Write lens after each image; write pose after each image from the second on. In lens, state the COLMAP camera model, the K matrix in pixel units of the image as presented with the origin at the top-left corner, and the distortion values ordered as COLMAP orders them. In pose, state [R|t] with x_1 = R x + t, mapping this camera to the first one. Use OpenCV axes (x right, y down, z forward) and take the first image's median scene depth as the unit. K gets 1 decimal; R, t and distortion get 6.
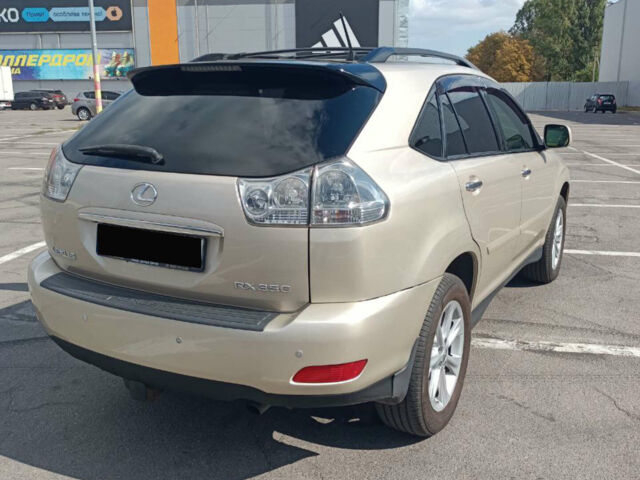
lens RADIAL K [[646.1, 0, 320.0], [0, 646.1, 240.0], [0, 0, 1]] dist [0.130579, -0.224221]
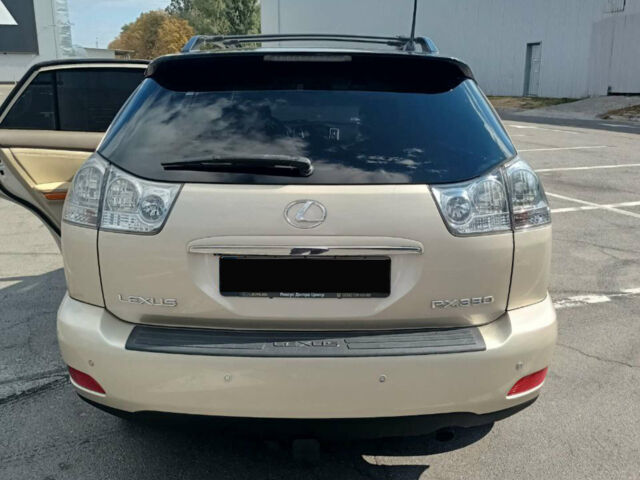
lens RADIAL K [[646.1, 0, 320.0], [0, 646.1, 240.0], [0, 0, 1]] dist [0.130579, -0.224221]
pose [[0.873185, -0.120009, 0.472384, -0.577589], [0.105611, 0.992773, 0.056996, -0.073794], [-0.475810, 0.000121, 0.879548, 0.244442]]
